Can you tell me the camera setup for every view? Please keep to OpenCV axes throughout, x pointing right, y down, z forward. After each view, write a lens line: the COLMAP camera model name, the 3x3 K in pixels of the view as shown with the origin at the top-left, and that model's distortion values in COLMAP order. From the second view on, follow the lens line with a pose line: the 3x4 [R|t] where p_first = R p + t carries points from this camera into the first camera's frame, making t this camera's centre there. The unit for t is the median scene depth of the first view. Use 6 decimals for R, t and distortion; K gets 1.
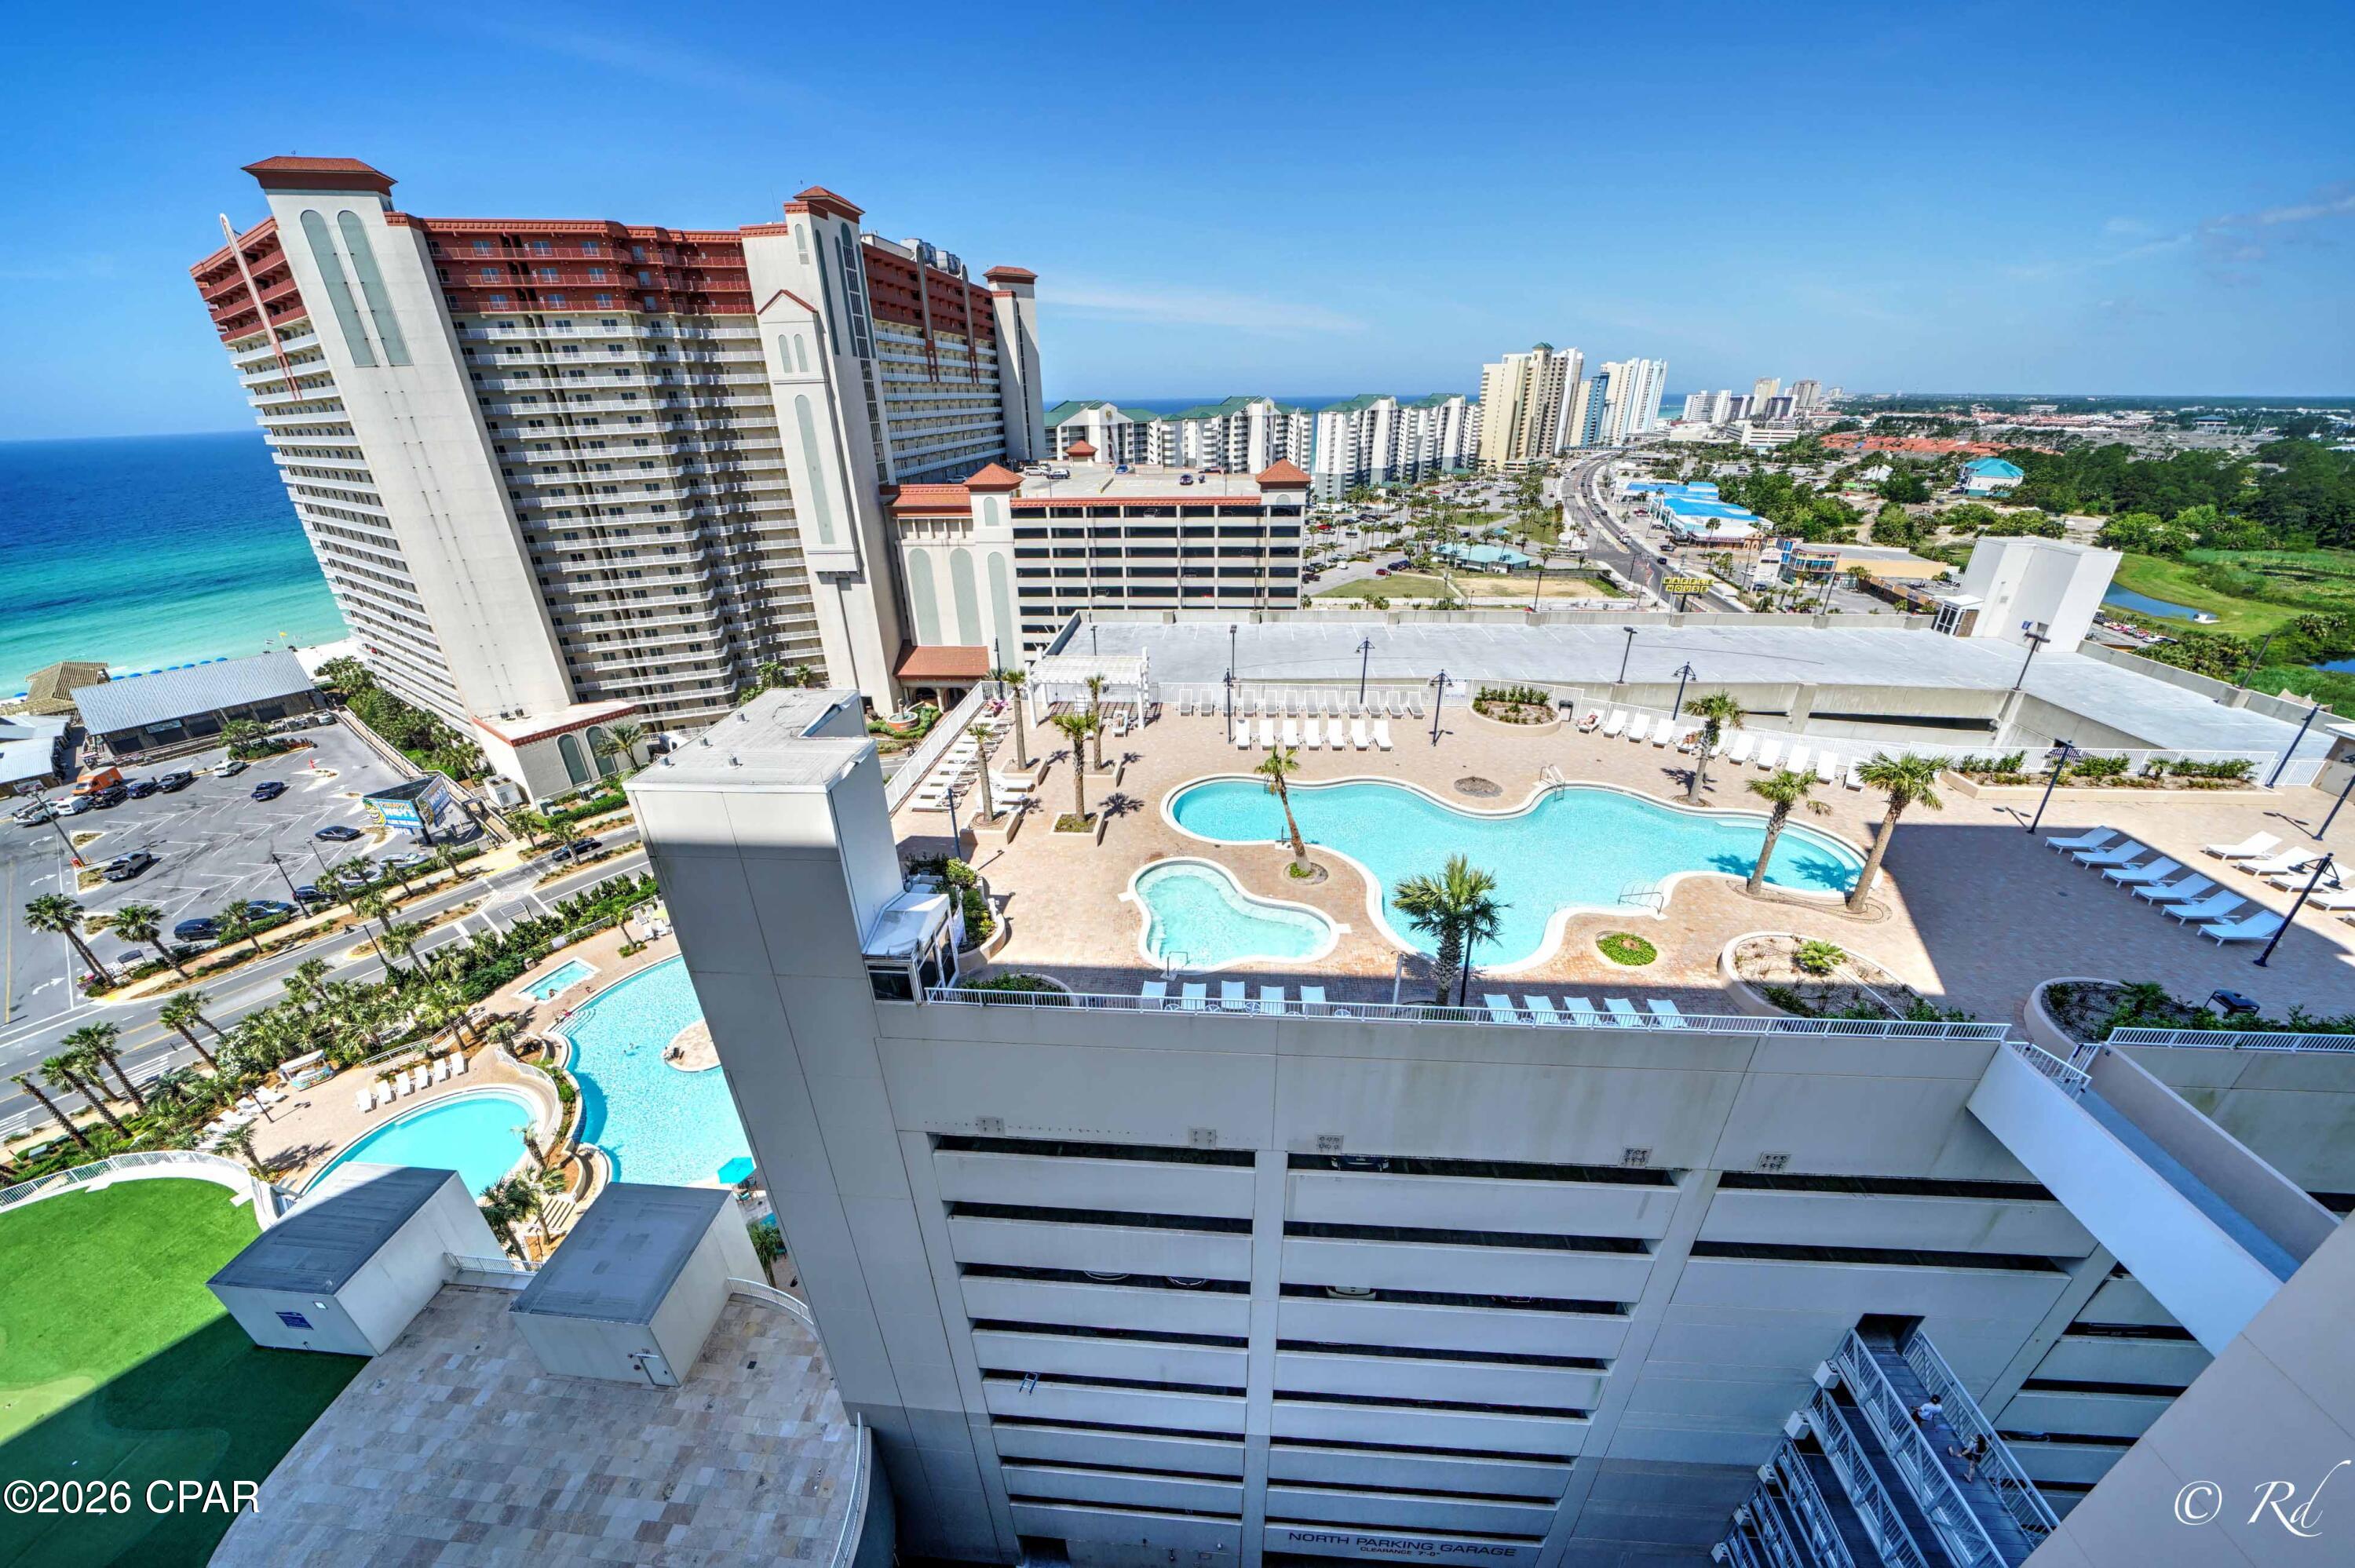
lens RADIAL K [[797.8, 0, 1176.6], [0, 797.8, 769.9], [0, 0, 1]] dist [-0.023732, 0.002289]
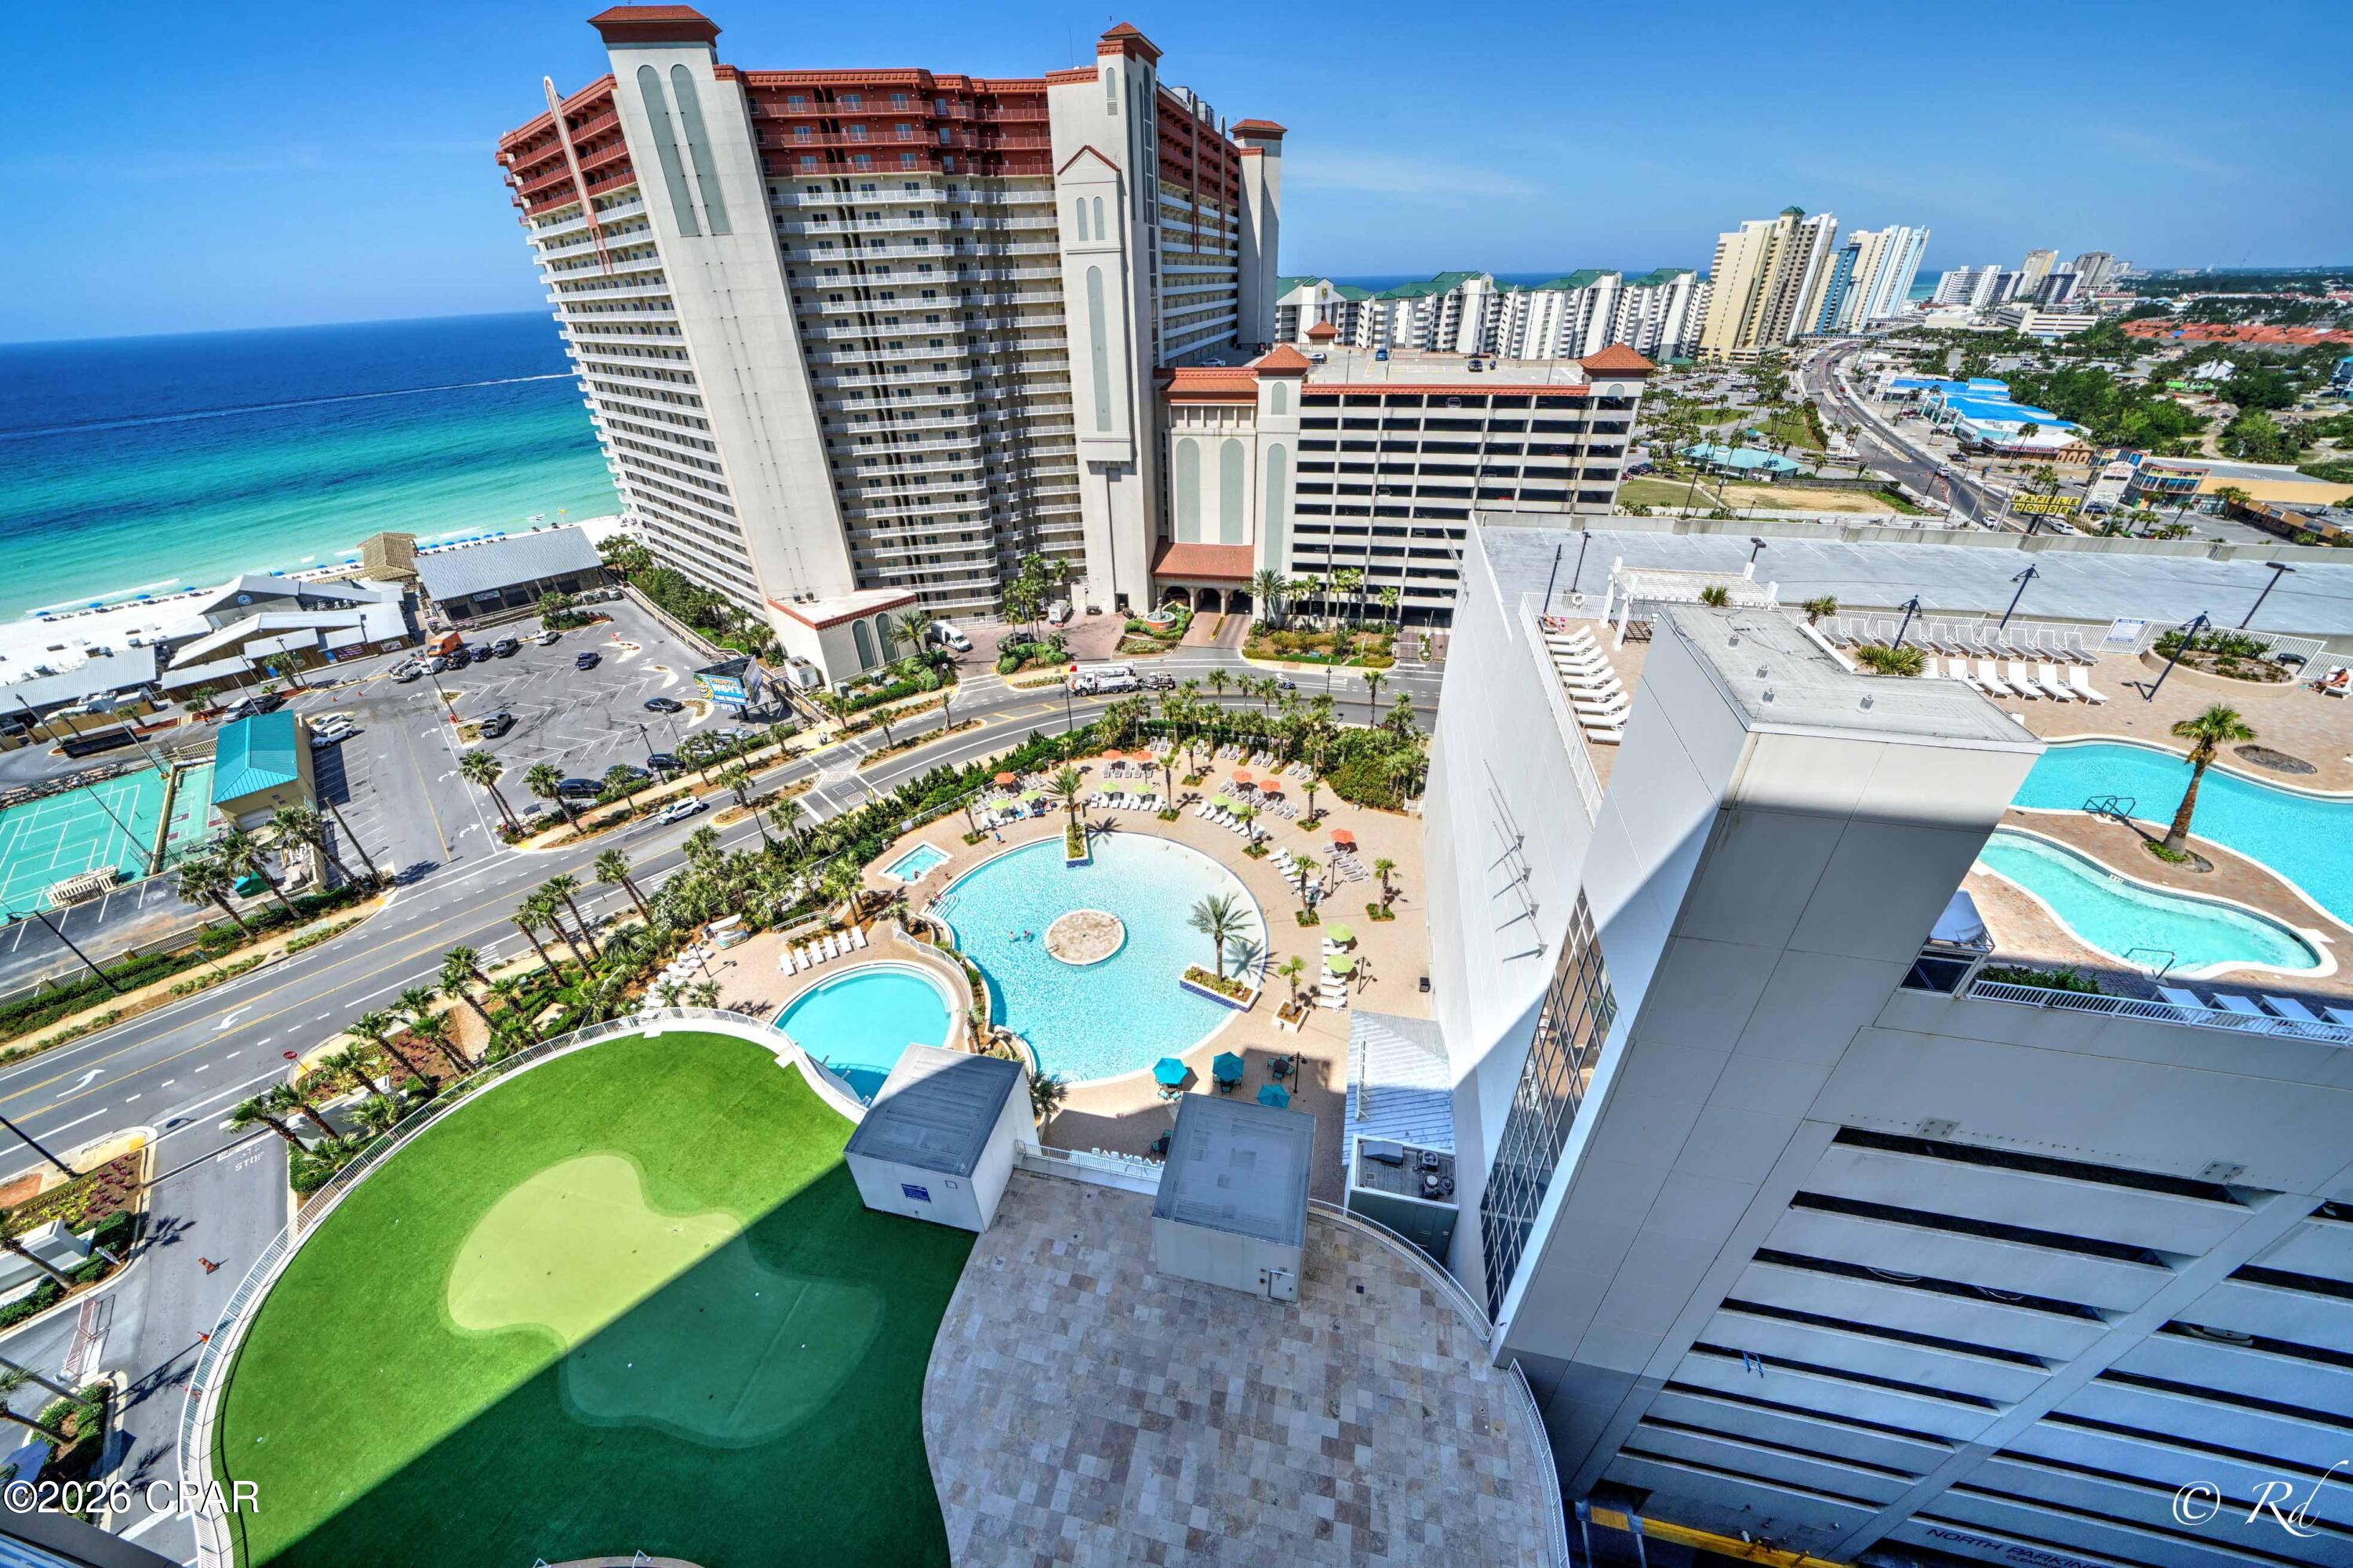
lens RADIAL K [[797.2, 0, 1175.6], [0, 797.2, 769.9], [0, 0, 1]] dist [-0.023732, 0.002289]
pose [[0.989191, 0.070096, -0.128796, -0.200403], [-0.054294, 0.991001, 0.122348, -0.000411], [0.136213, -0.114033, 0.984095, 0.017532]]
